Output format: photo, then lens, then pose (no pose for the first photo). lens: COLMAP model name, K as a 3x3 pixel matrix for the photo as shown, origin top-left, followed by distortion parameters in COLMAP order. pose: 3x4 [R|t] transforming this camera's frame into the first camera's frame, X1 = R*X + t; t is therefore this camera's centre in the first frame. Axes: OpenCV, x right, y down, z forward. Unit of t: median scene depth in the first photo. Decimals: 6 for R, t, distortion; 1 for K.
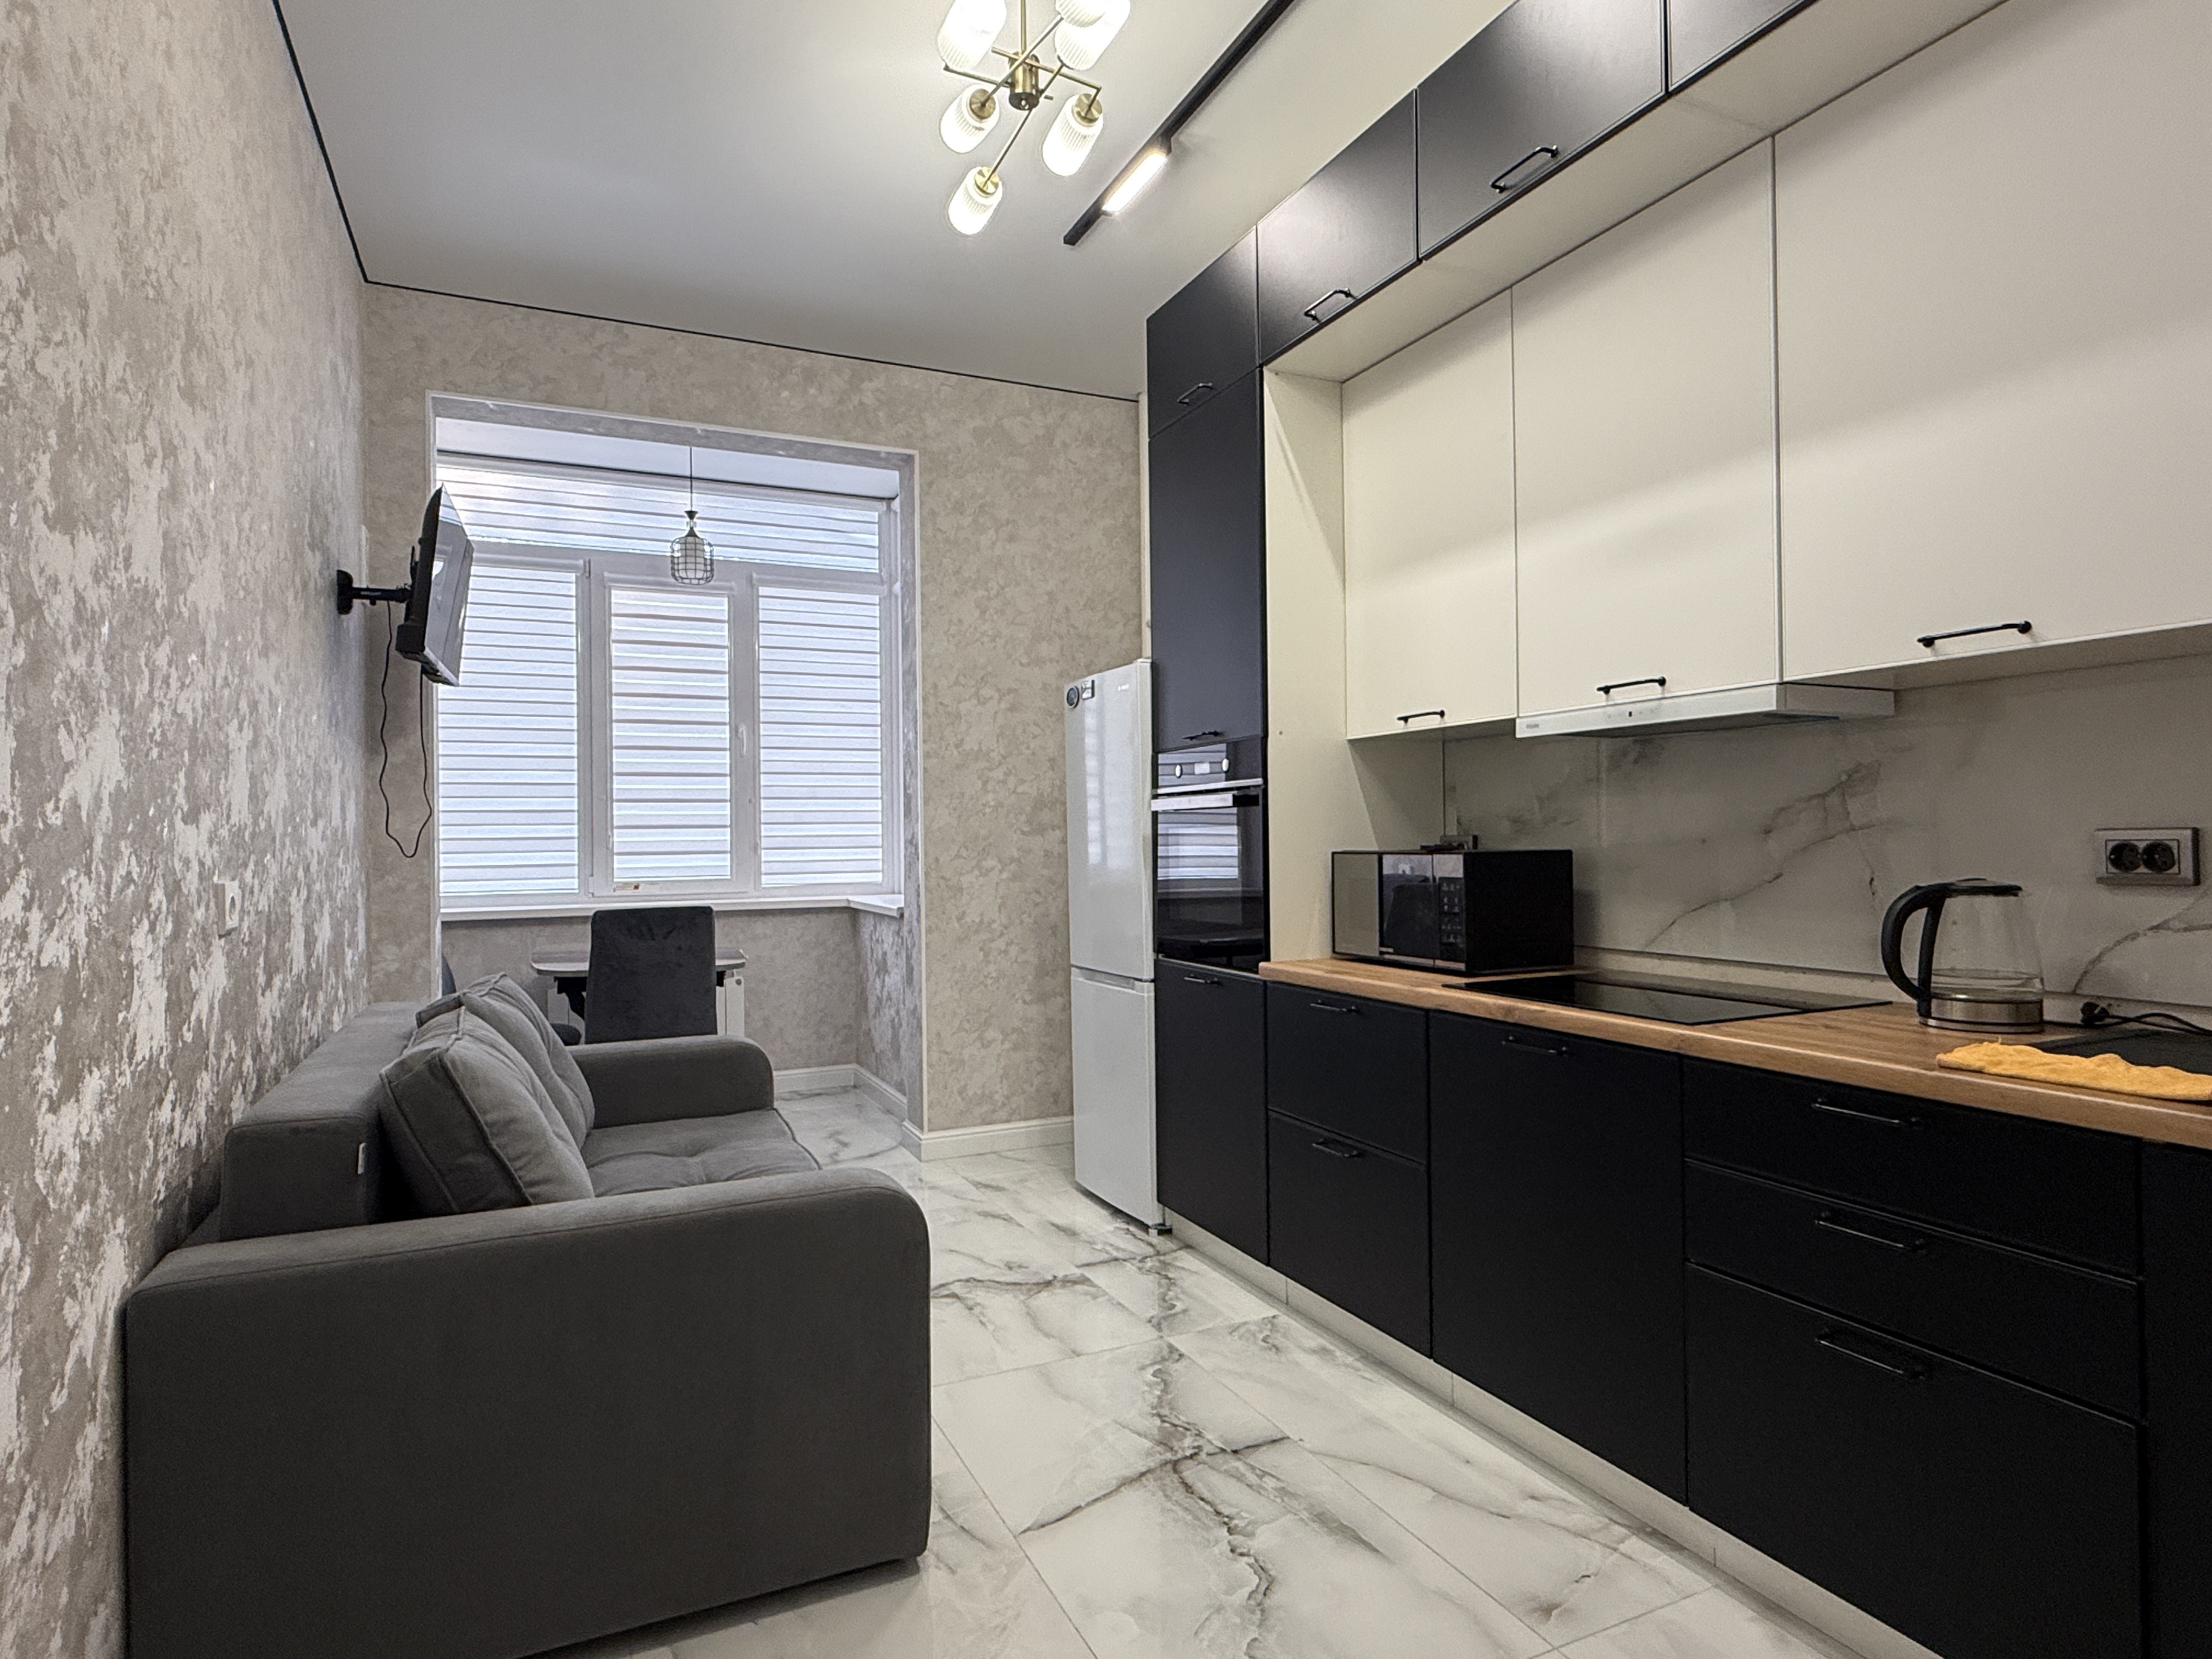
lens RADIAL K [[1199.2, 0, 1095.0], [0, 1199.2, 827.1], [0, 0, 1]] dist [-0.000289, -0.001303]
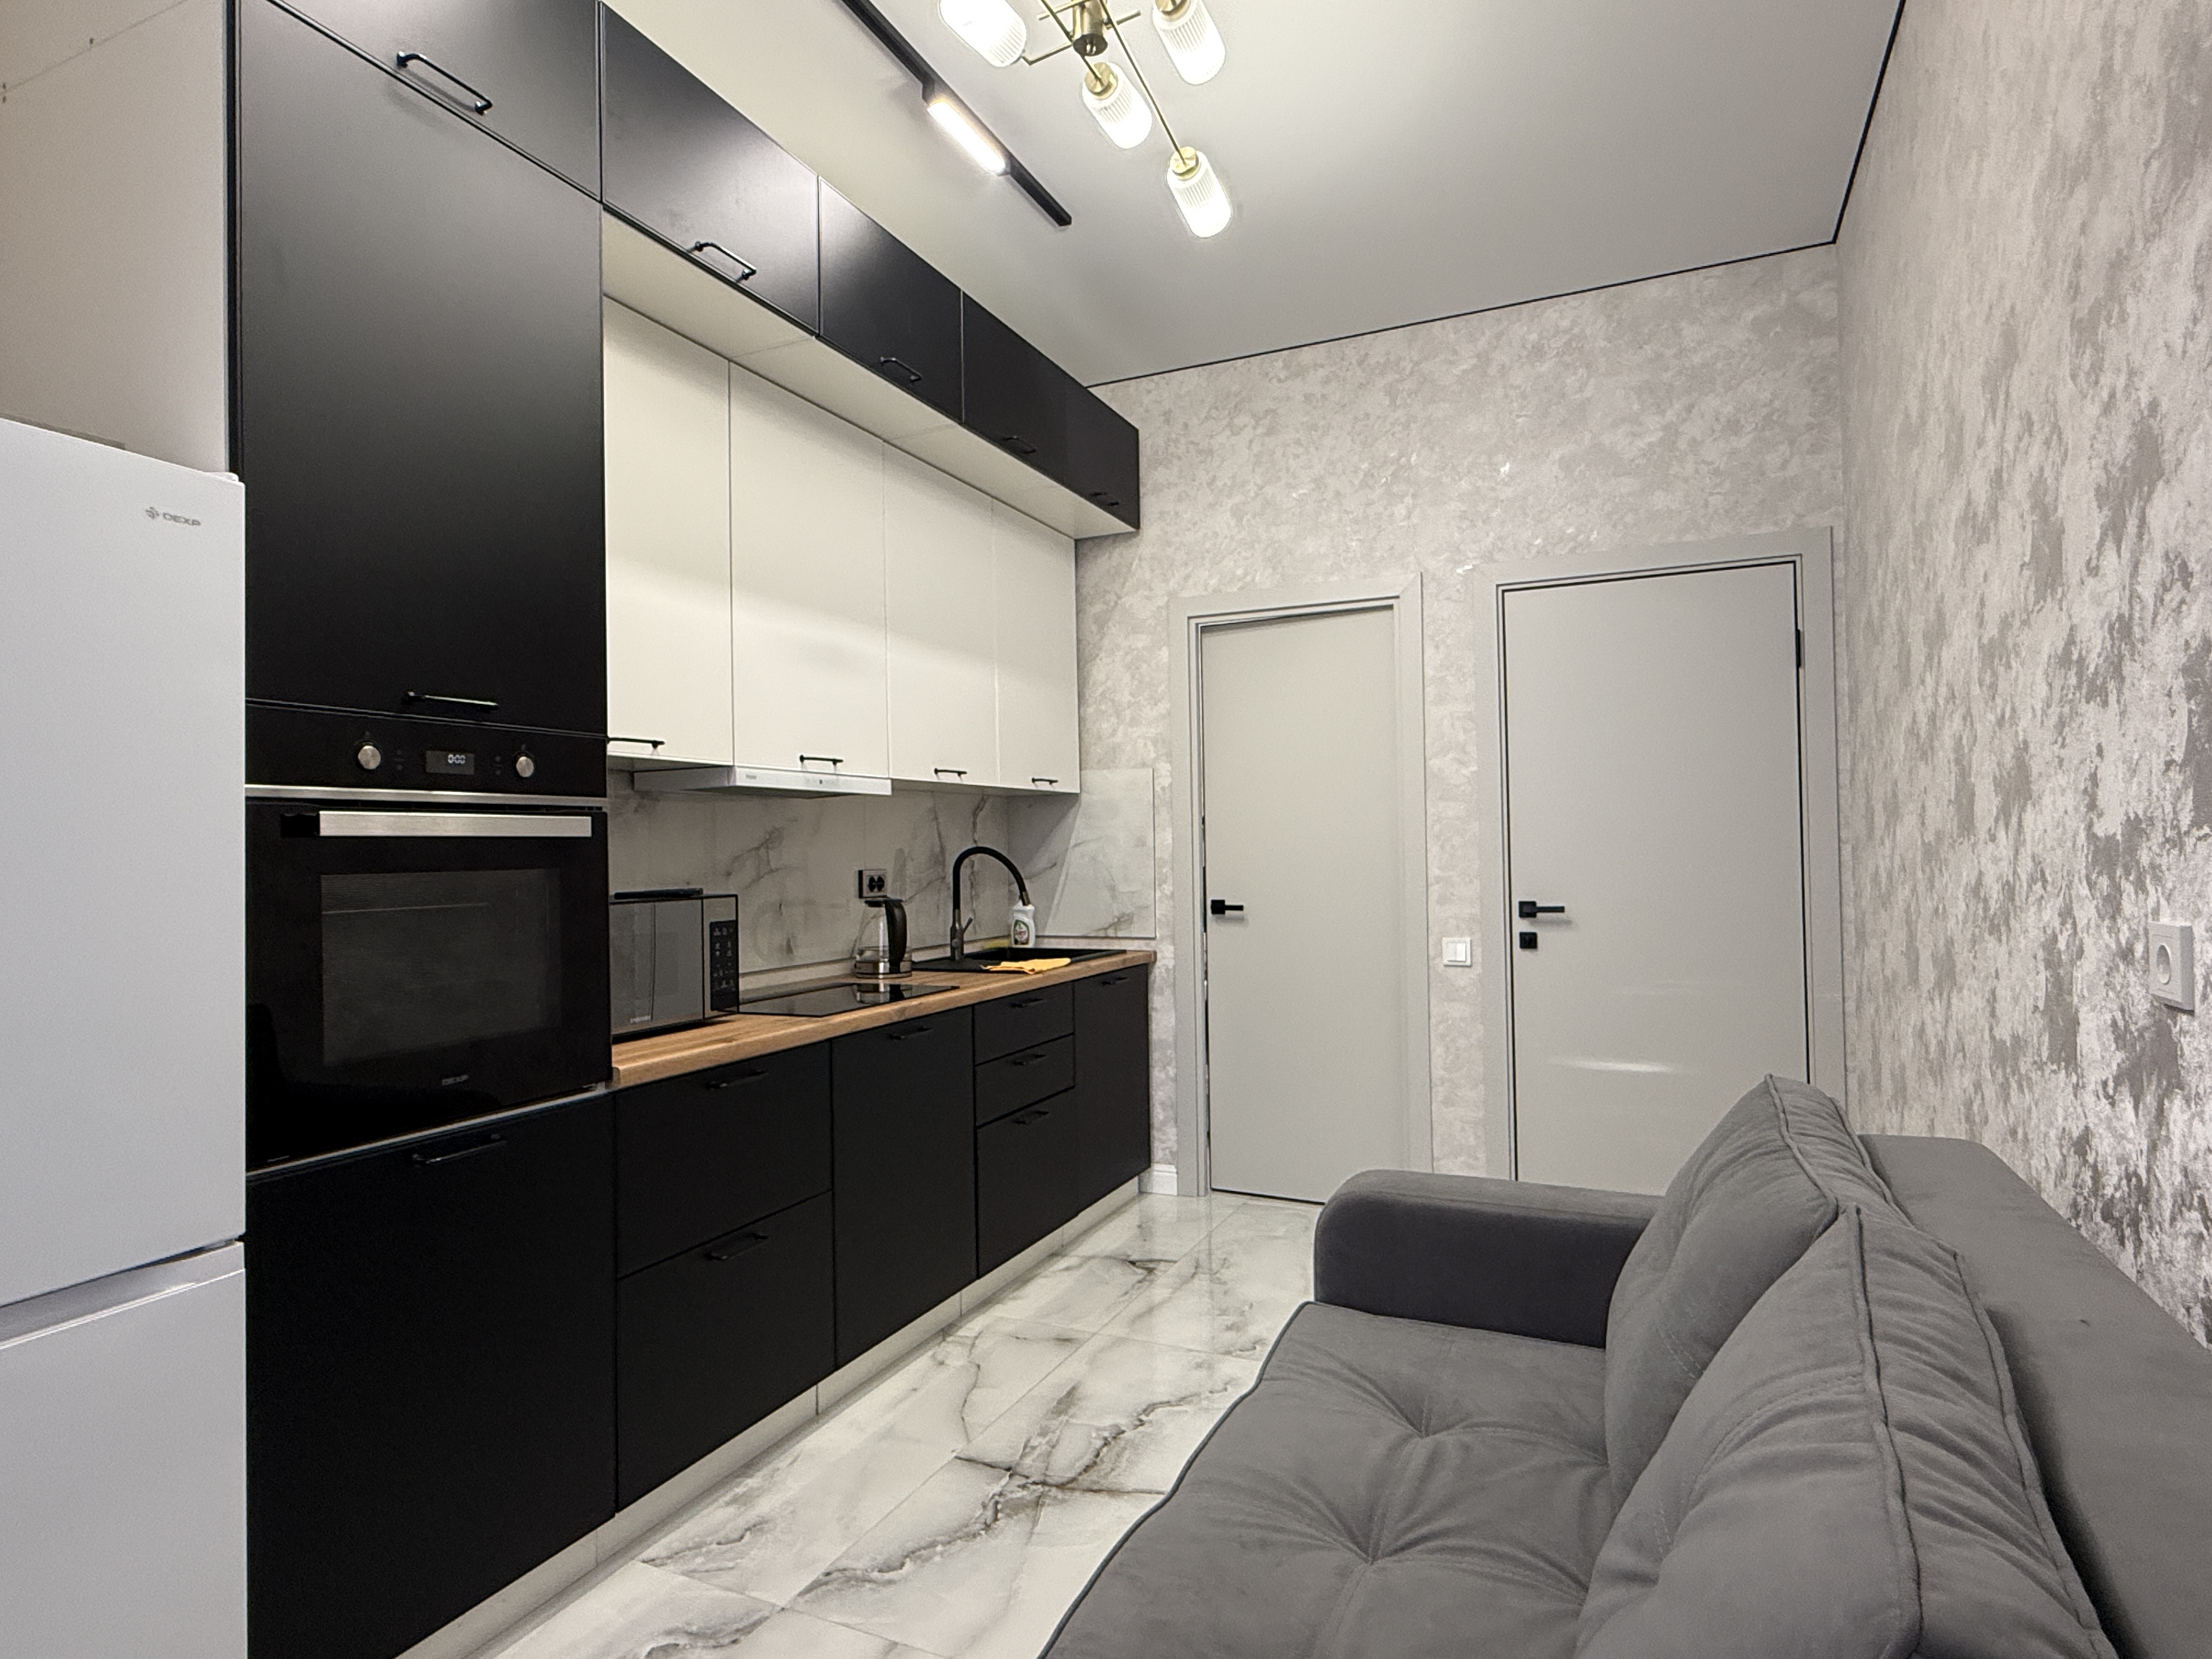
lens RADIAL K [[1199.2, 0, 1097.7], [0, 1199.2, 834.6], [0, 0, 1]] dist [-0.000289, -0.001303]
pose [[-0.646226, 0.036449, 0.762275, -0.744084], [0.020796, 0.999329, -0.030153, 0.008849], [-0.762862, -0.003633, -0.646551, 1.624606]]
